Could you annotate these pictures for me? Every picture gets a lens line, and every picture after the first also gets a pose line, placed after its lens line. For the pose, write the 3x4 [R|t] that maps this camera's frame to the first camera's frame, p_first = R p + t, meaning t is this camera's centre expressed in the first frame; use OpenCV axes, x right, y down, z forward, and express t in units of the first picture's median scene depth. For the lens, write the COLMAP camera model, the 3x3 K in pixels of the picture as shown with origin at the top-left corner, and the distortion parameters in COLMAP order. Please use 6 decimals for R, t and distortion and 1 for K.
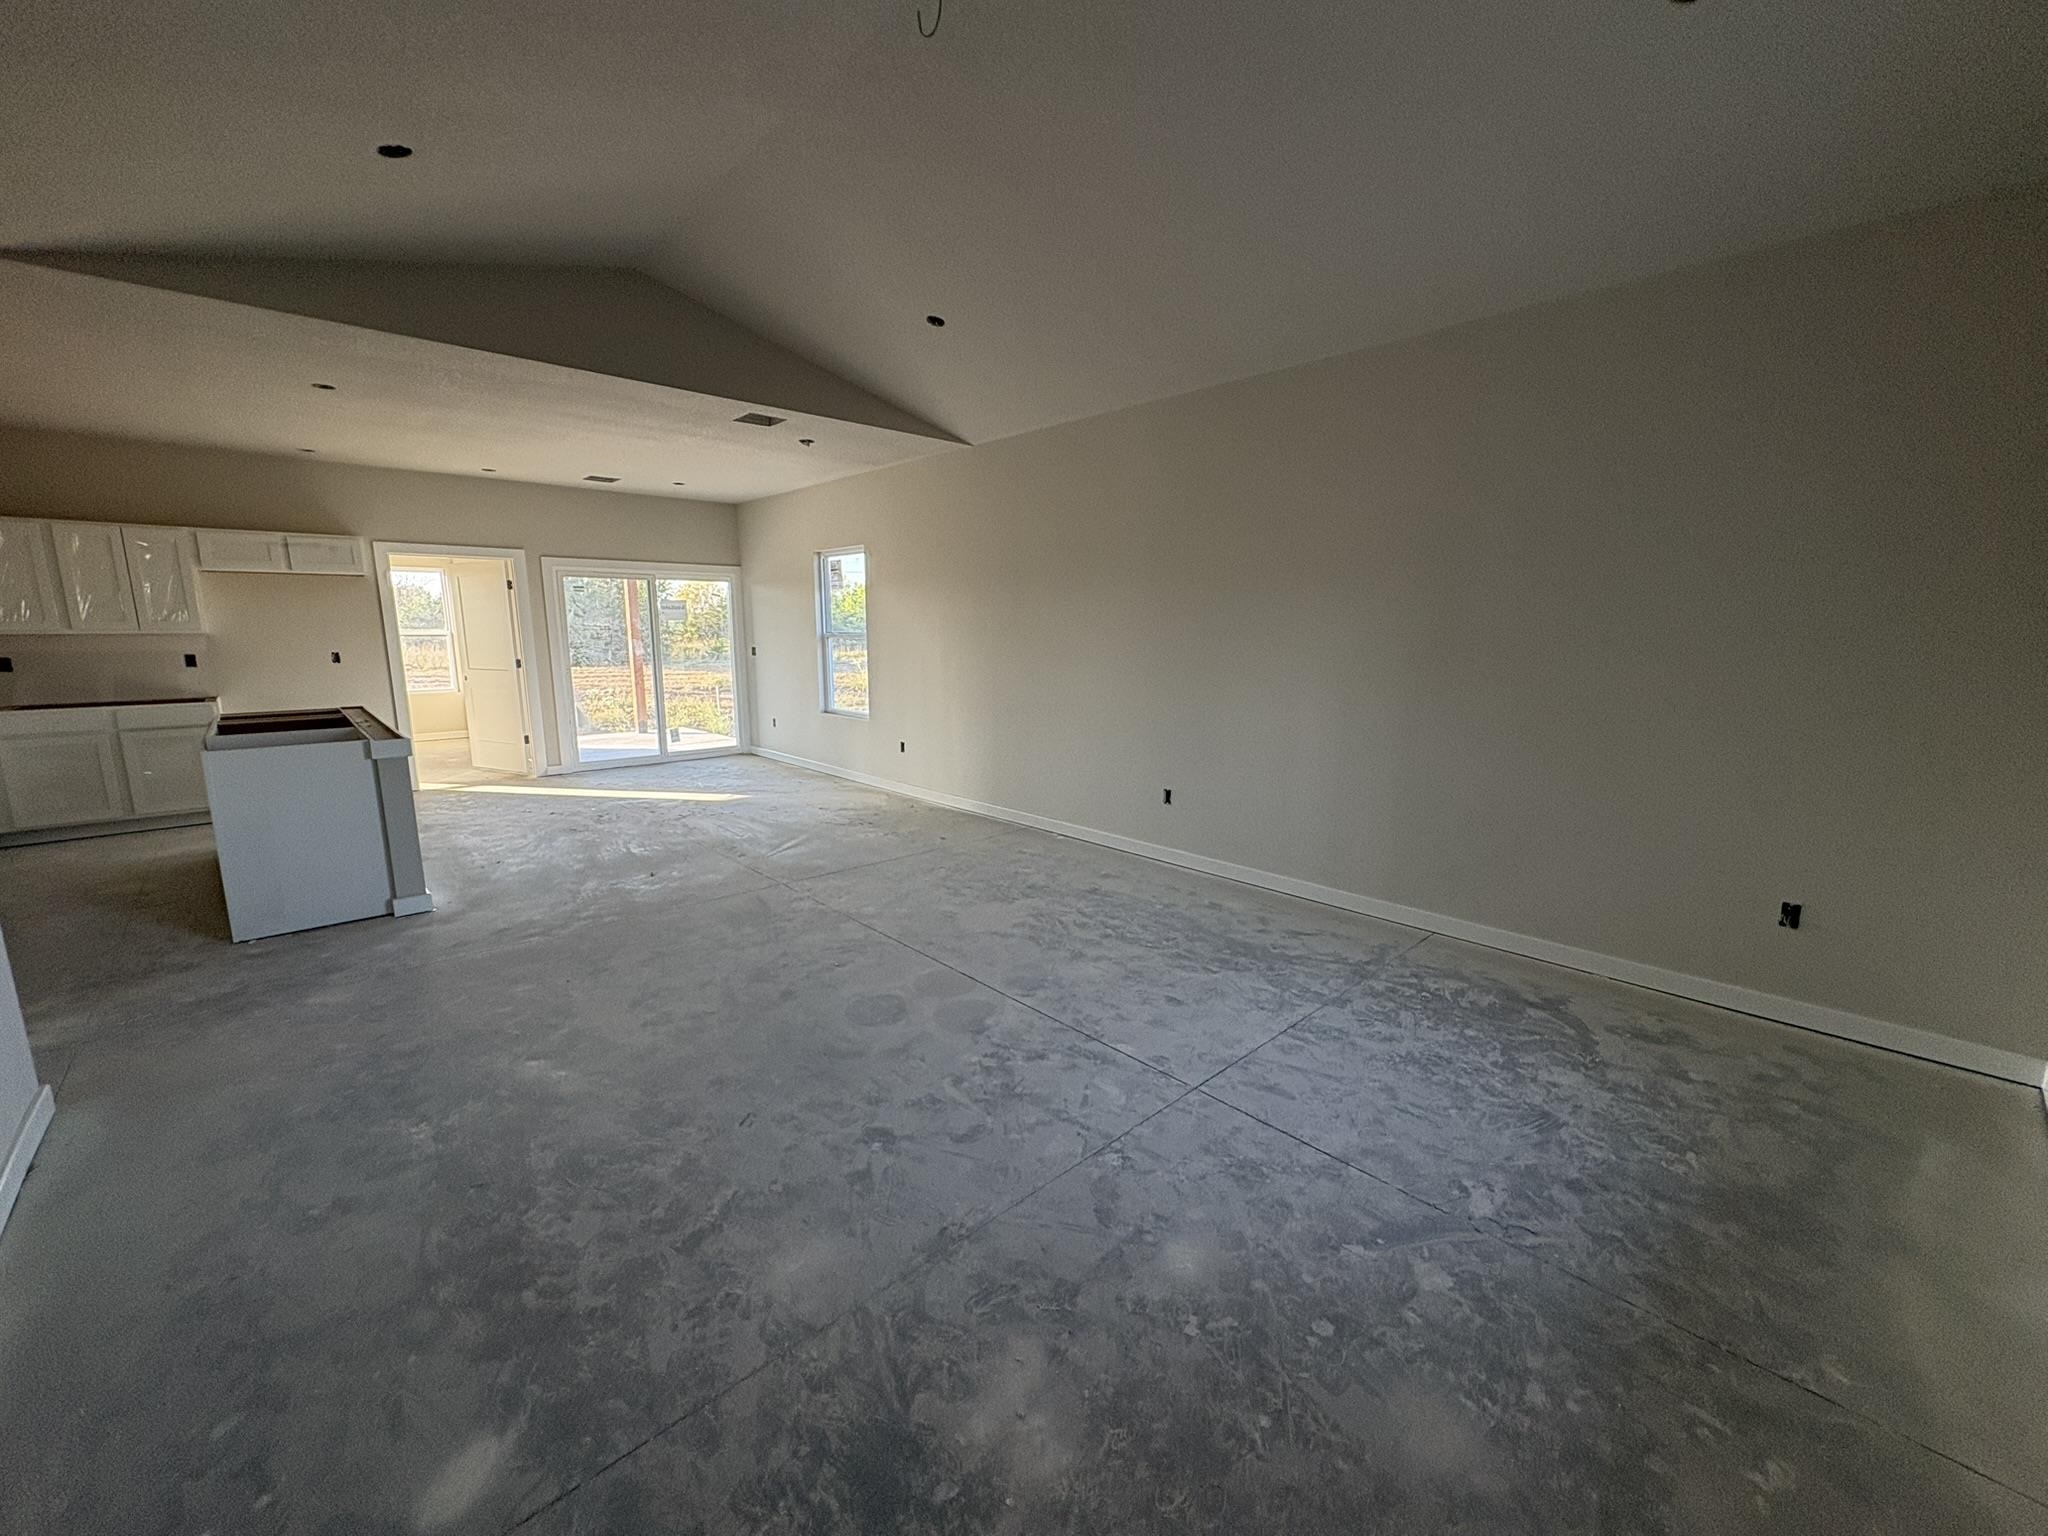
lens RADIAL K [[807.1, 0, 1024.0], [0, 807.1, 768.0], [0, 0, 1]] dist [-0.001385, -0.000028]
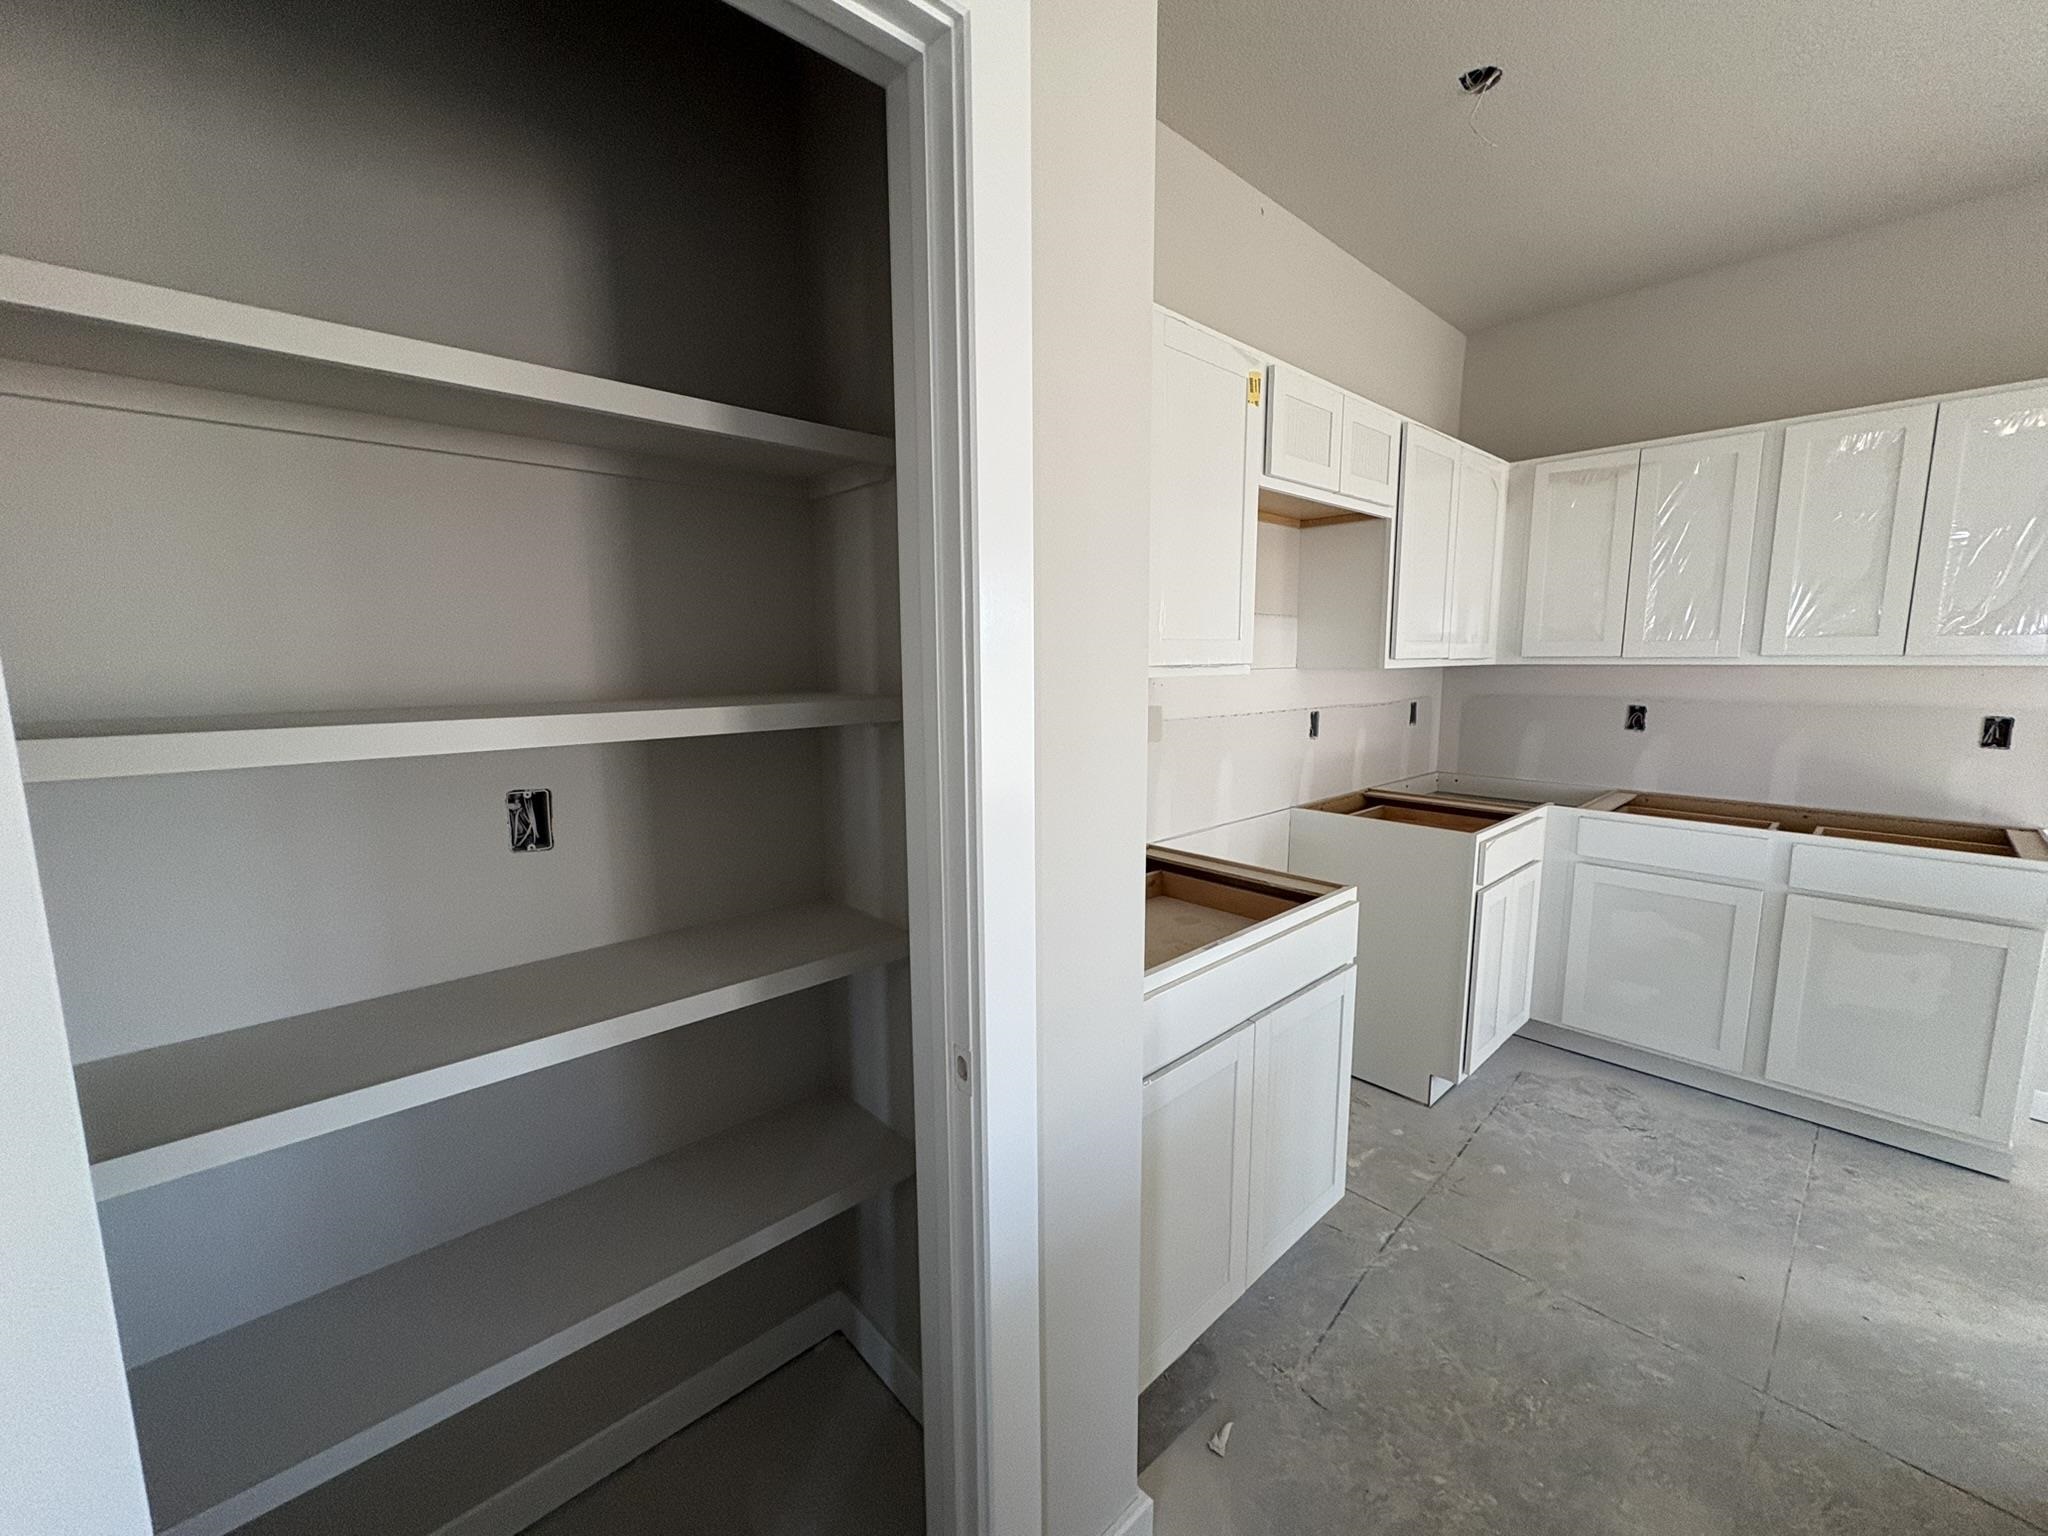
lens RADIAL K [[807.1, 0, 1024.0], [0, 807.1, 768.0], [0, 0, 1]] dist [-0.001385, -0.000028]
pose [[0.002287, 0.142455, -0.989799, -1.296993], [-0.169372, 0.975556, 0.140014, -0.184634], [0.985550, 0.167324, 0.026359, 1.049885]]
